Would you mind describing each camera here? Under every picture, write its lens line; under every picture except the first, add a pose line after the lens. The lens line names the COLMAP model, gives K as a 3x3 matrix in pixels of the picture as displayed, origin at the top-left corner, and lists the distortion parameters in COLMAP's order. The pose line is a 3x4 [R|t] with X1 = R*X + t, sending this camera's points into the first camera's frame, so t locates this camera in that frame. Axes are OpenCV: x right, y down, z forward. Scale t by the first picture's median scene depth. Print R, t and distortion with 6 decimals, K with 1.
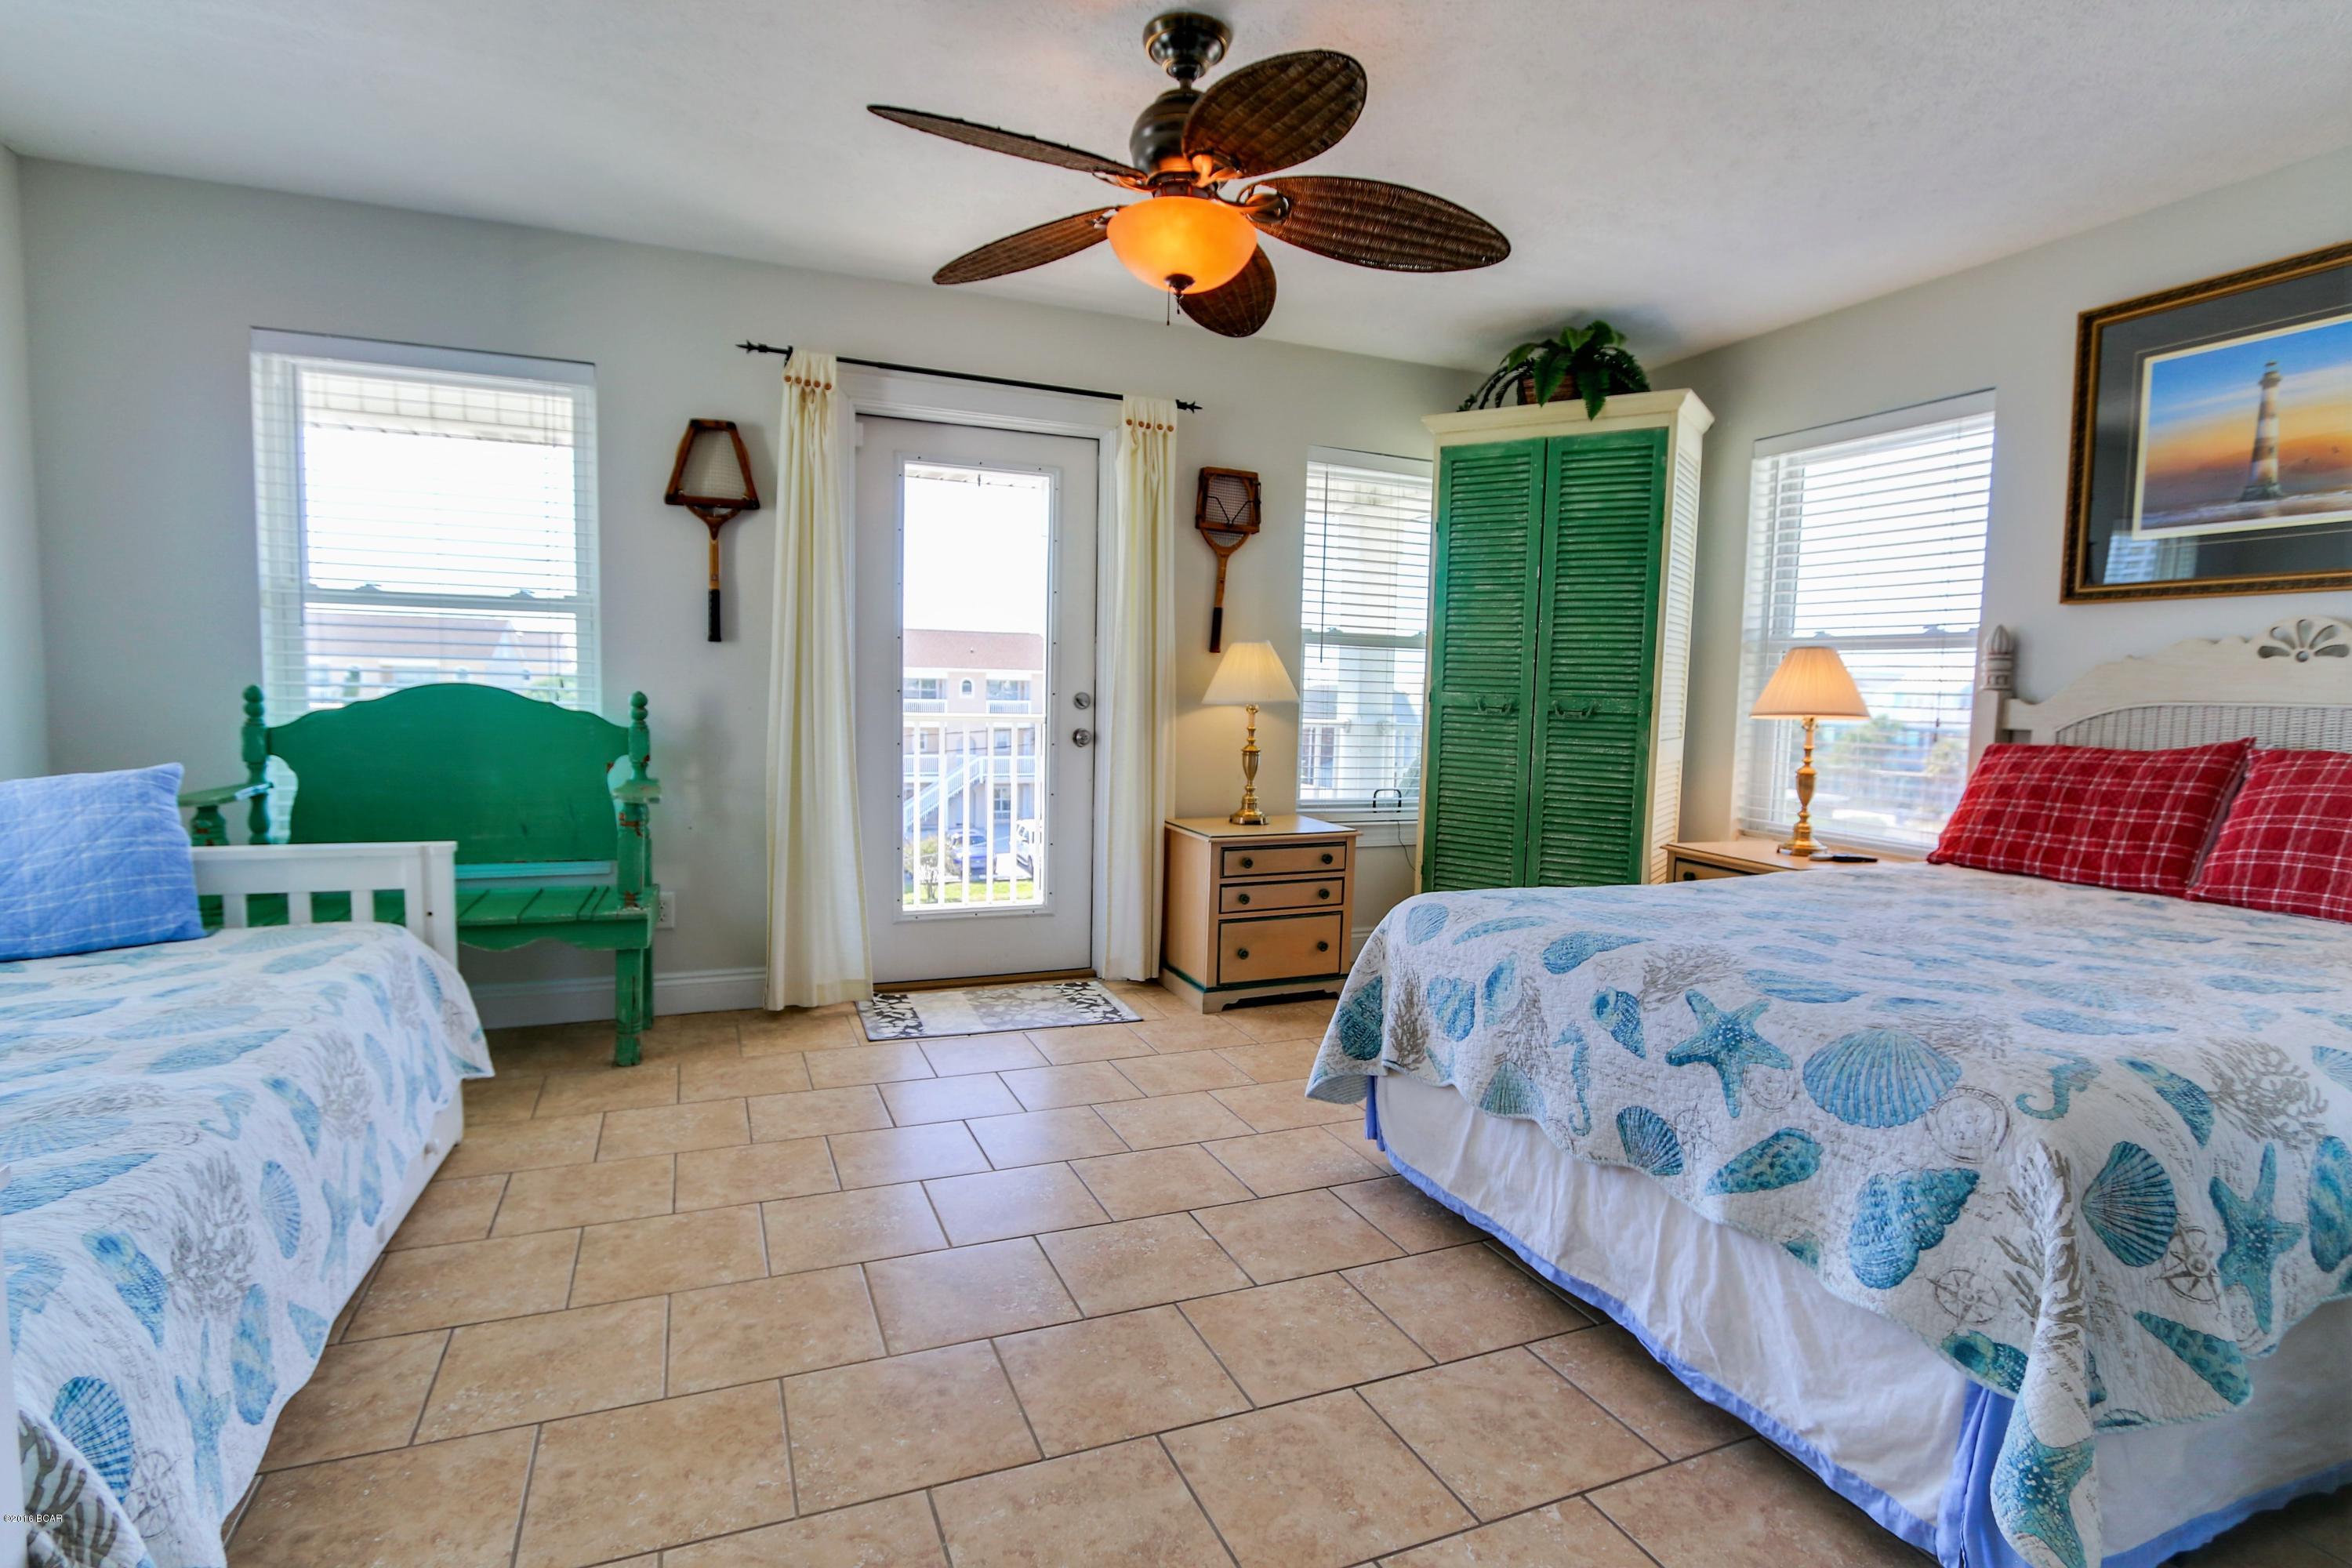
lens RADIAL K [[1165.6, 0, 1184.3], [0, 1165.6, 788.3], [0, 0, 1]] dist [-0.020103, 0.000772]
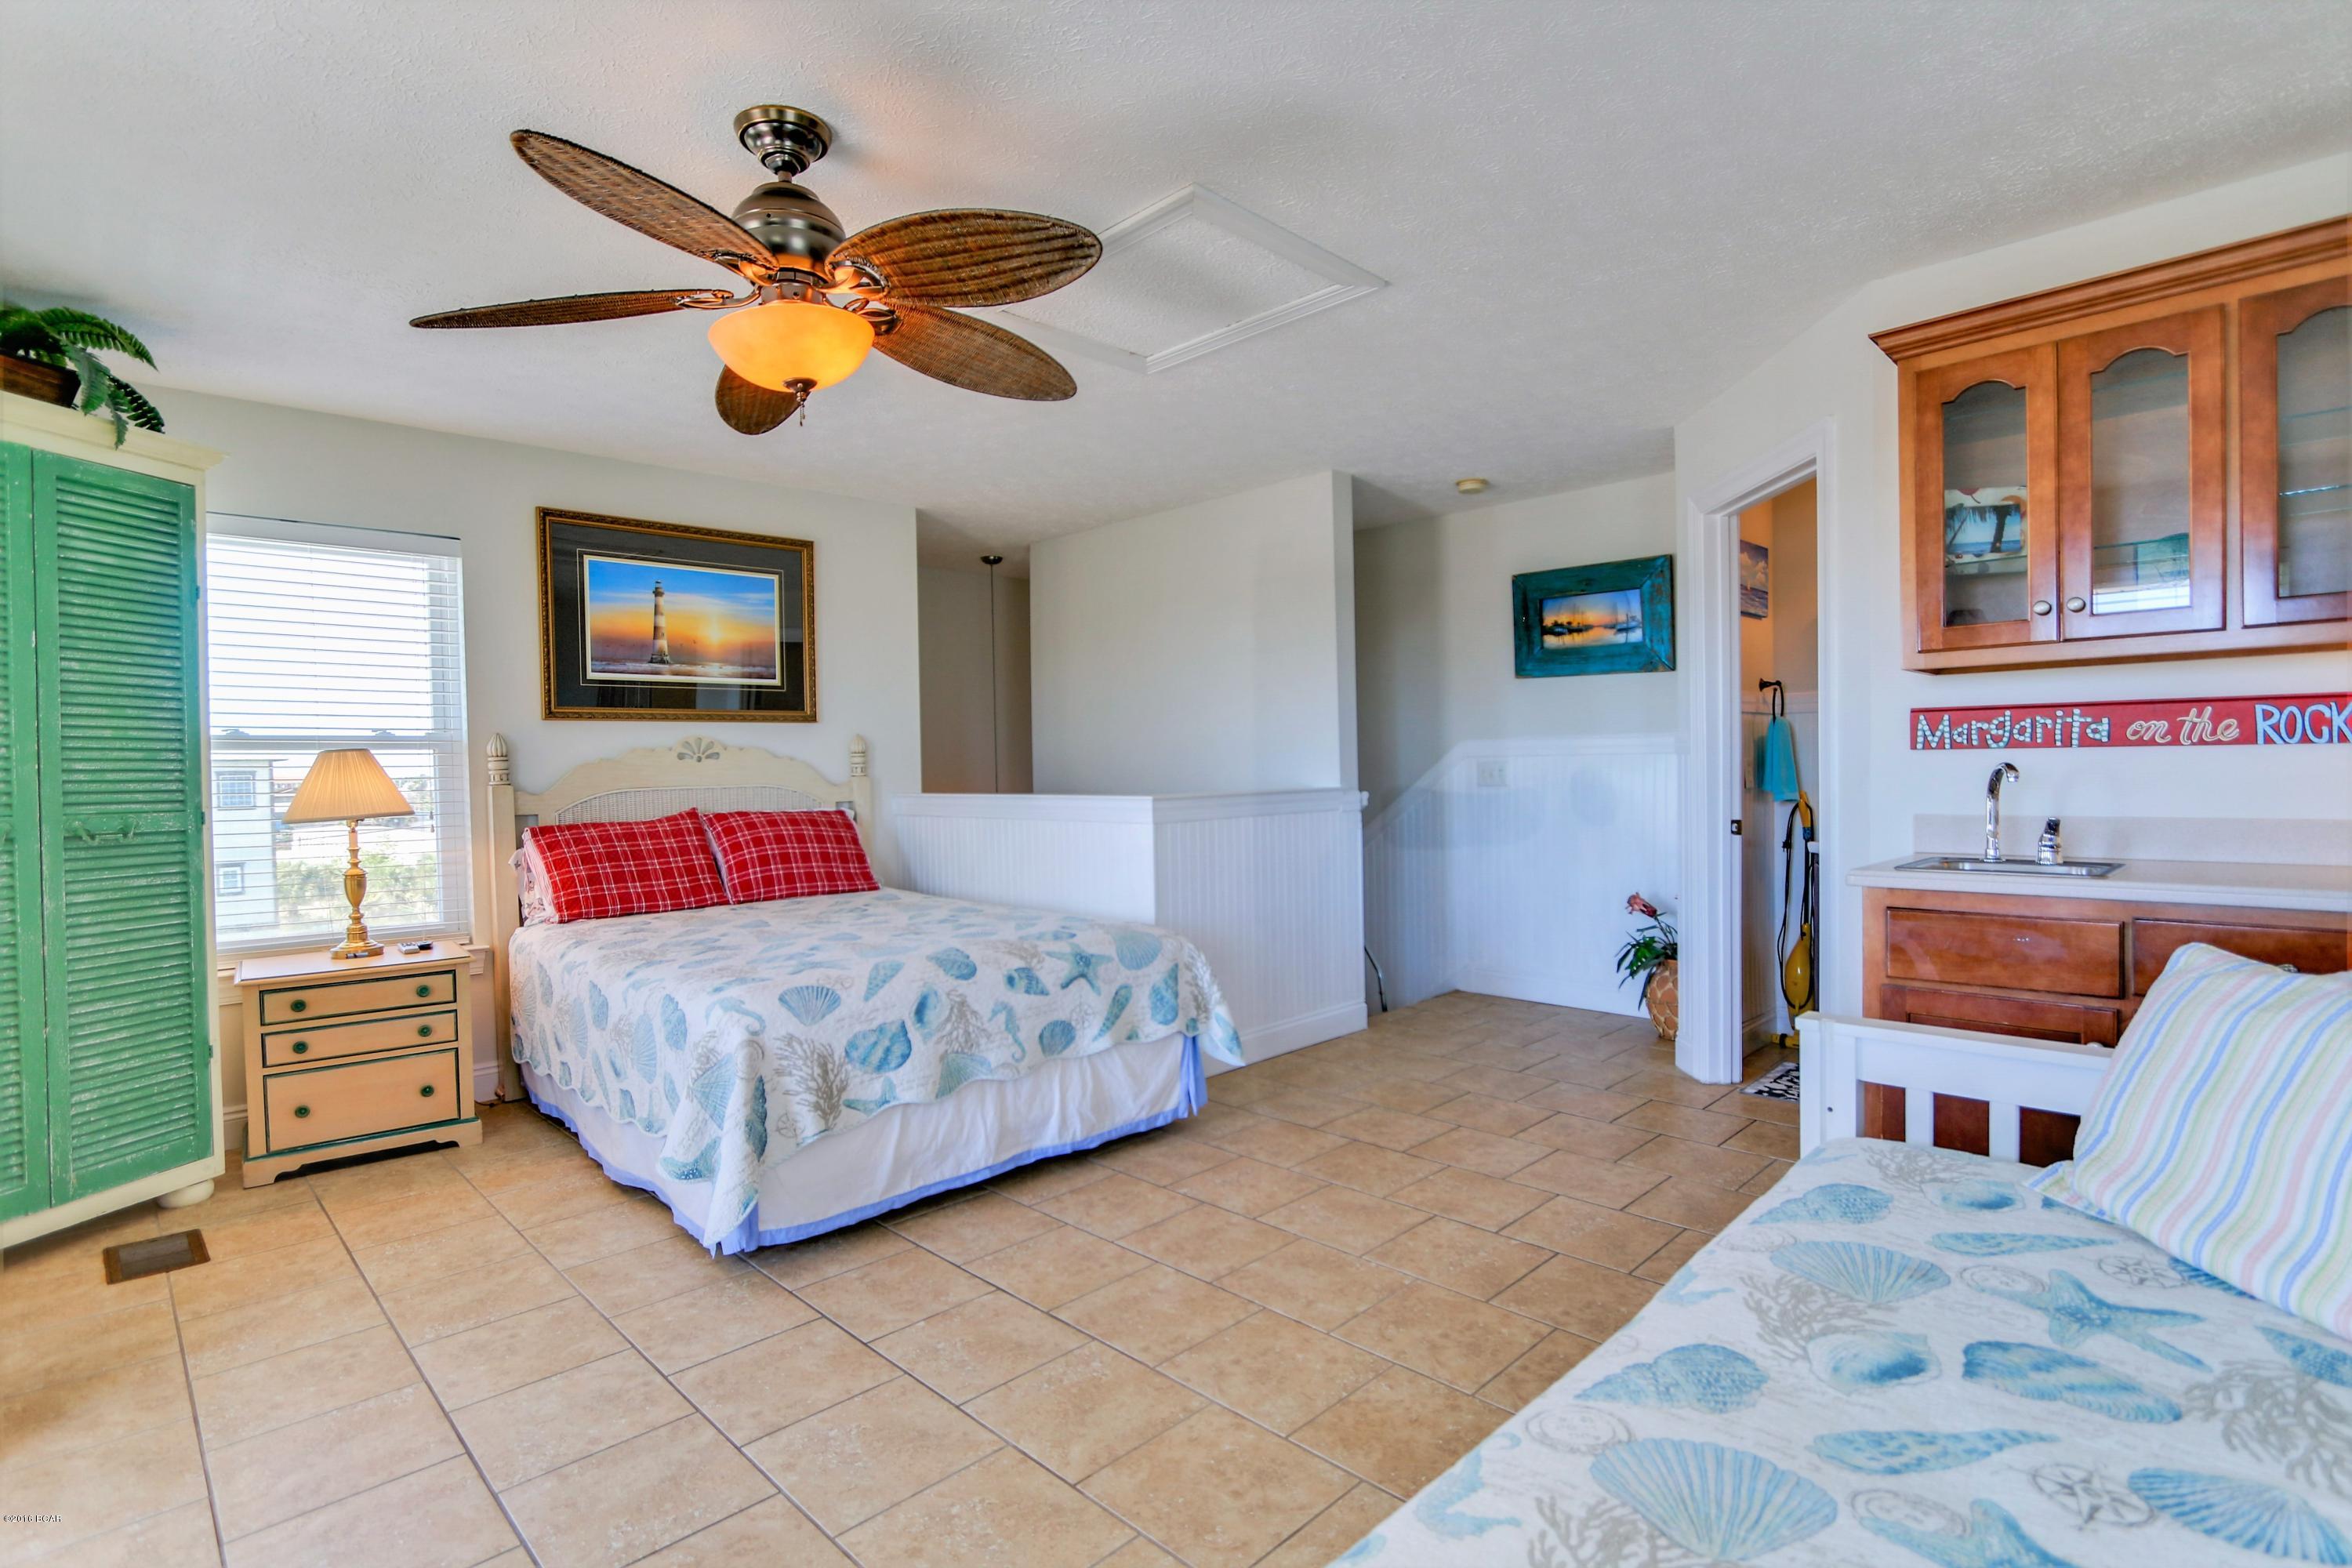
lens RADIAL K [[1121.6, 0, 1179.9], [0, 1121.6, 787.9], [0, 0, 1]] dist [-0.020034, 0.001131]
pose [[-0.373882, -0.033215, 0.926881, -0.741547], [0.089958, 0.993348, 0.071884, -0.110881], [-0.923103, 0.110256, -0.368407, 0.826129]]
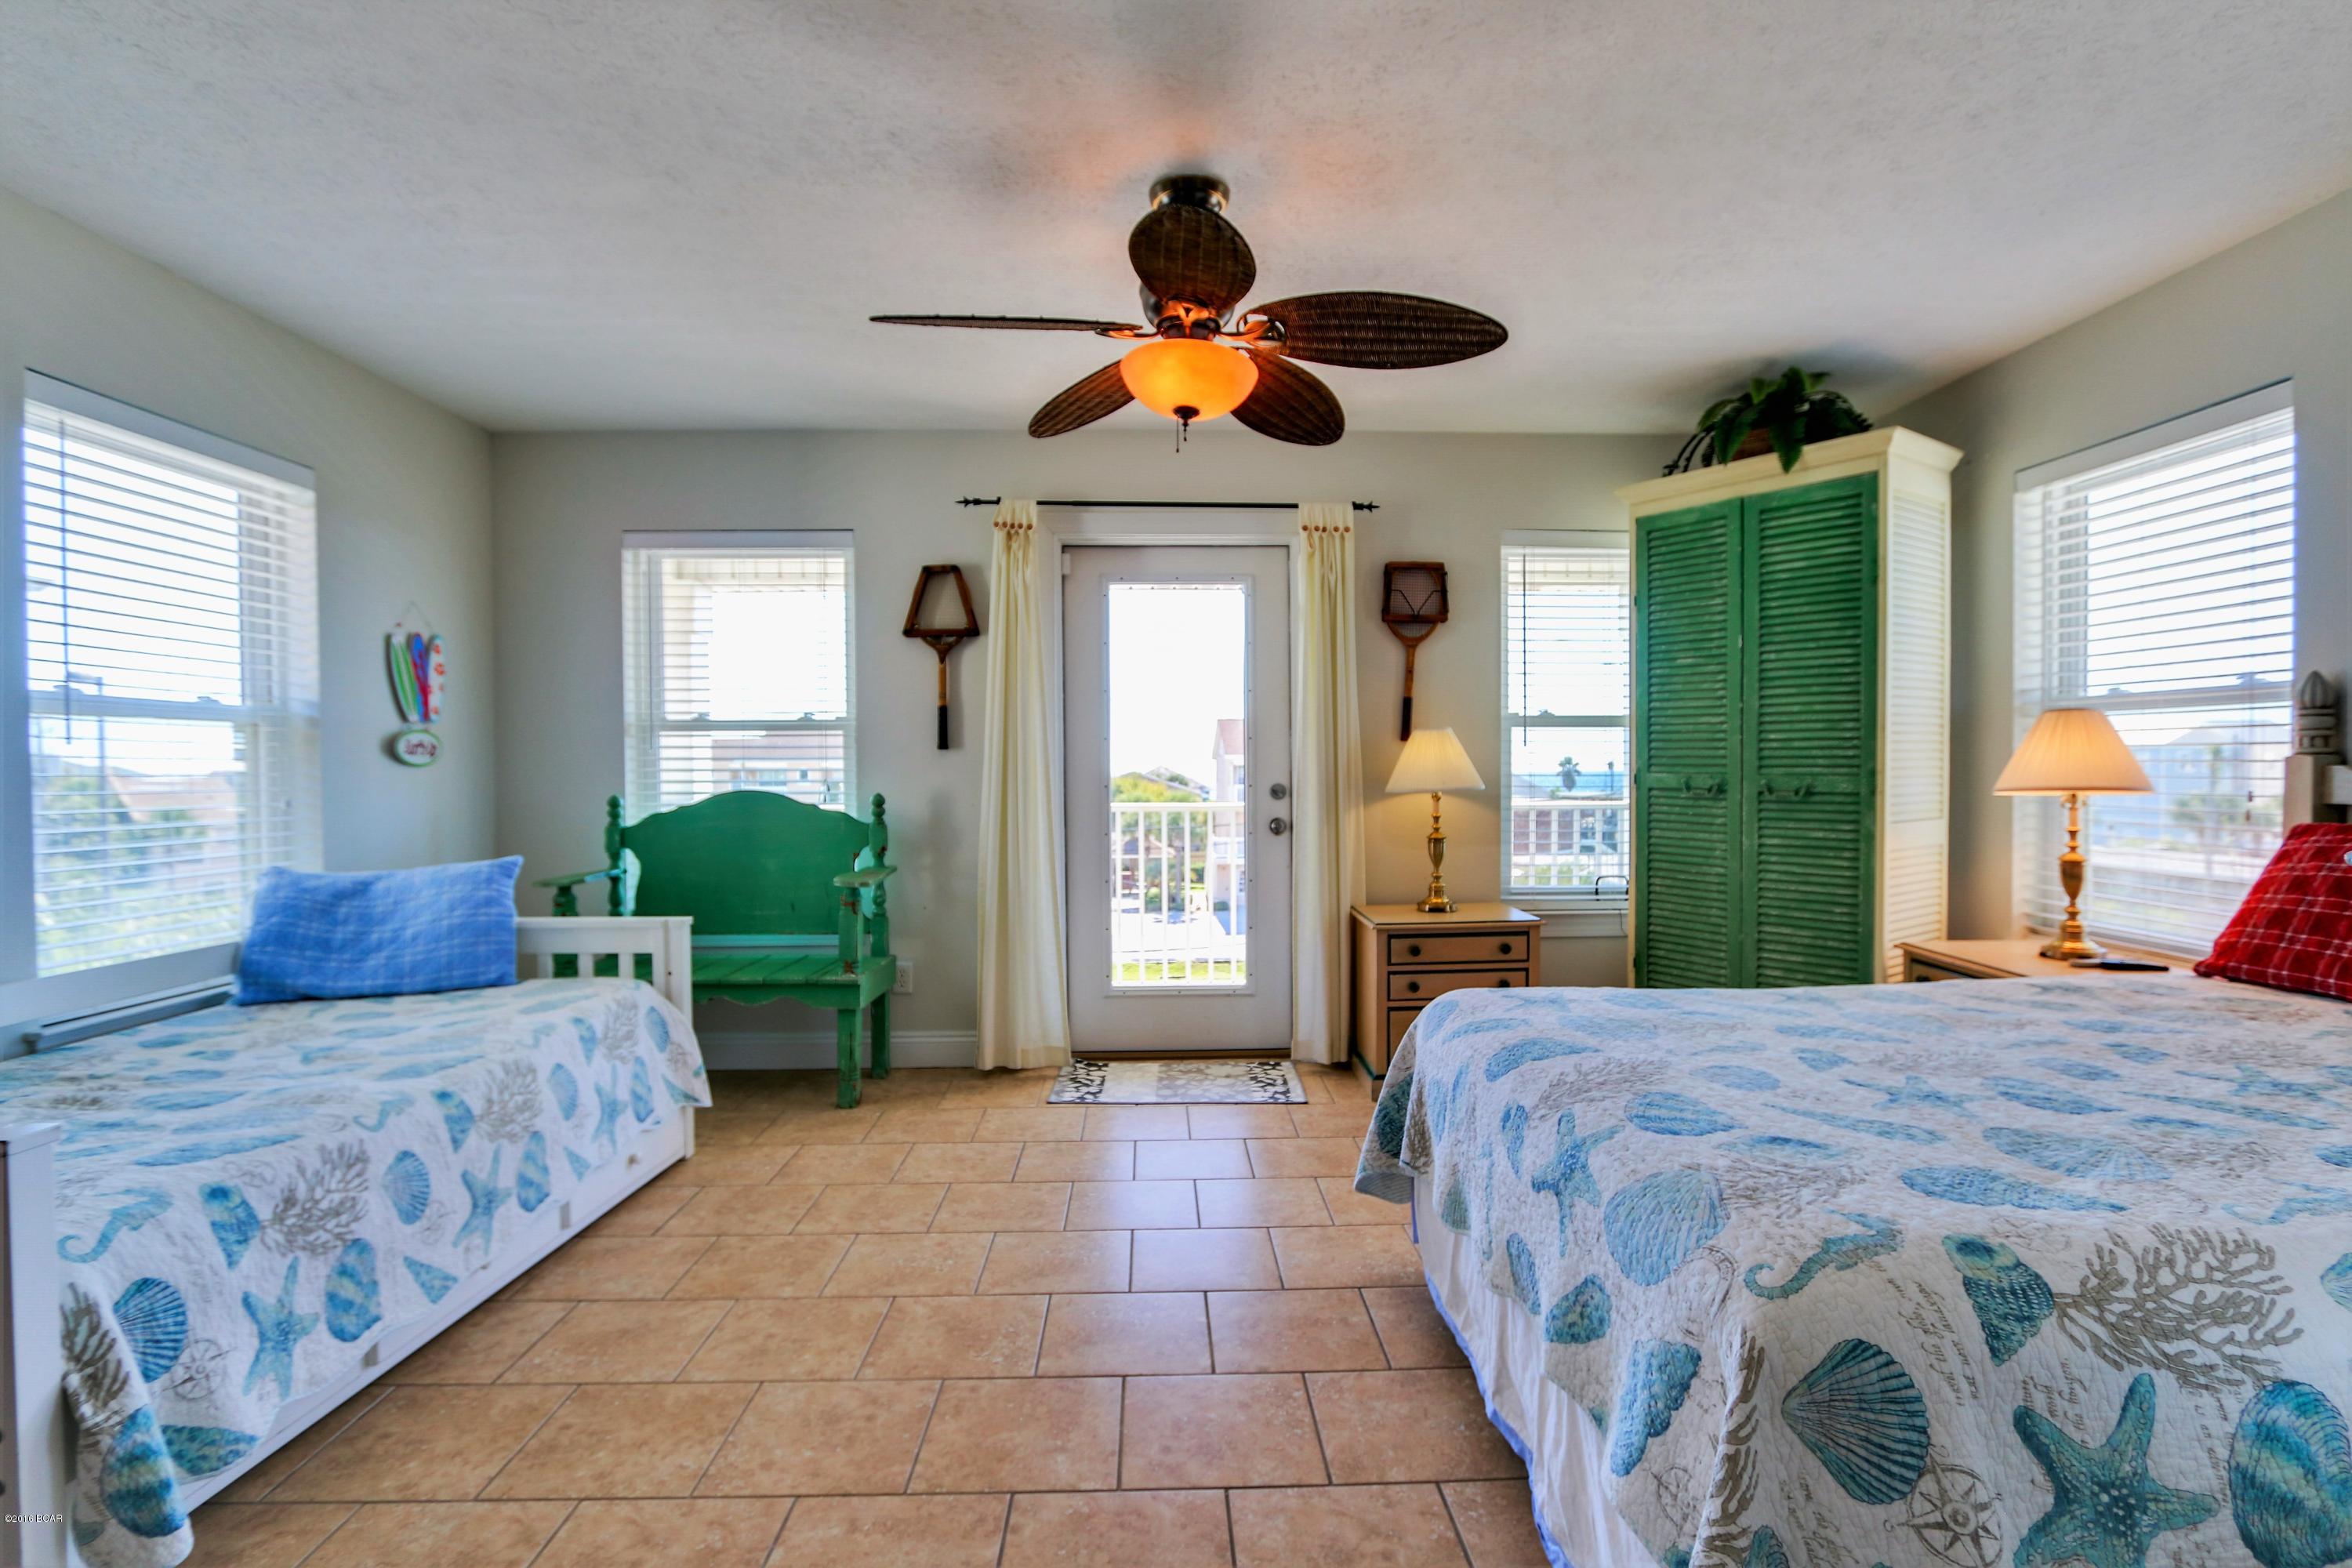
lens RADIAL K [[1121.6, 0, 1179.9], [0, 1121.6, 787.9], [0, 0, 1]] dist [-0.020034, 0.001131]
pose [[0.932495, -0.023495, -0.360419, 0.274693], [-0.002368, 0.997463, -0.071148, -0.008132], [0.361176, 0.067199, 0.930073, 0.035005]]
